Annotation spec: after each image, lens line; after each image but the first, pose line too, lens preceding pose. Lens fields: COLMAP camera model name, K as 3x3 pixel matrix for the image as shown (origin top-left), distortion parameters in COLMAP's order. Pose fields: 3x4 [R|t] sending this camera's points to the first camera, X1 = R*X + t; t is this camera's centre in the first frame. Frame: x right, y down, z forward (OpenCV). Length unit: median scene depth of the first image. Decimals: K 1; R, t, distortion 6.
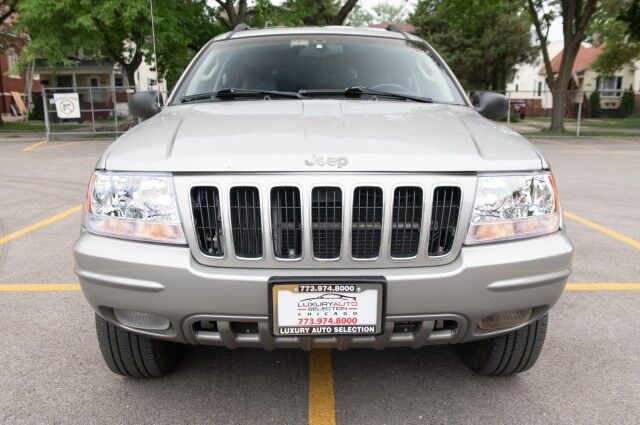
lens RADIAL K [[546.0, 0, 331.9], [0, 546.0, 212.0], [0, 0, 1]] dist [-0.037471, -0.004011]
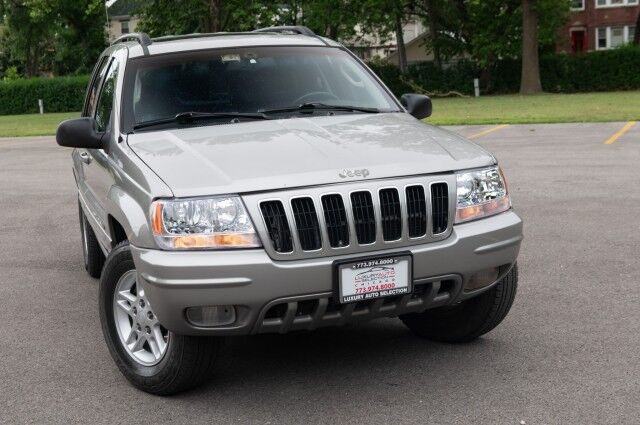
lens RADIAL K [[868.1, 0, 320.0], [0, 868.1, 212.5], [0, 0, 1]] dist [-0.029129, -0.058309]
pose [[0.955324, -0.107052, 0.275491, -0.701452], [0.116784, 0.992973, -0.019118, 0.034580], [-0.271508, 0.050437, 0.961114, -1.046927]]
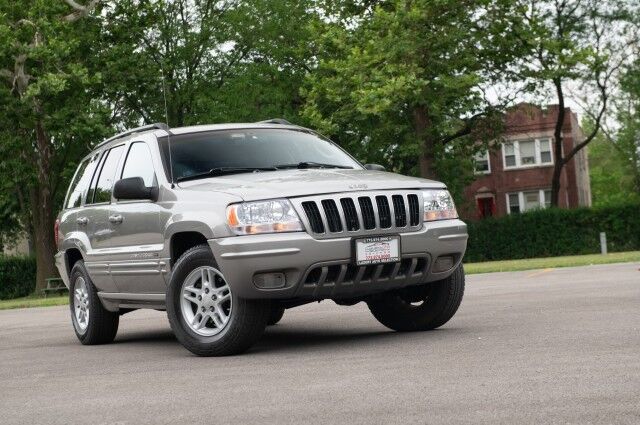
lens RADIAL K [[1116.8, 0, 320.0], [0, 1116.8, 212.5], [0, 0, 1]] dist [-0.022194, -0.091912]
pose [[0.904980, -0.071875, 0.419338, -1.936800], [0.168125, 0.965821, -0.197289, 0.818476], [-0.390826, 0.249044, 0.886133, -2.679034]]
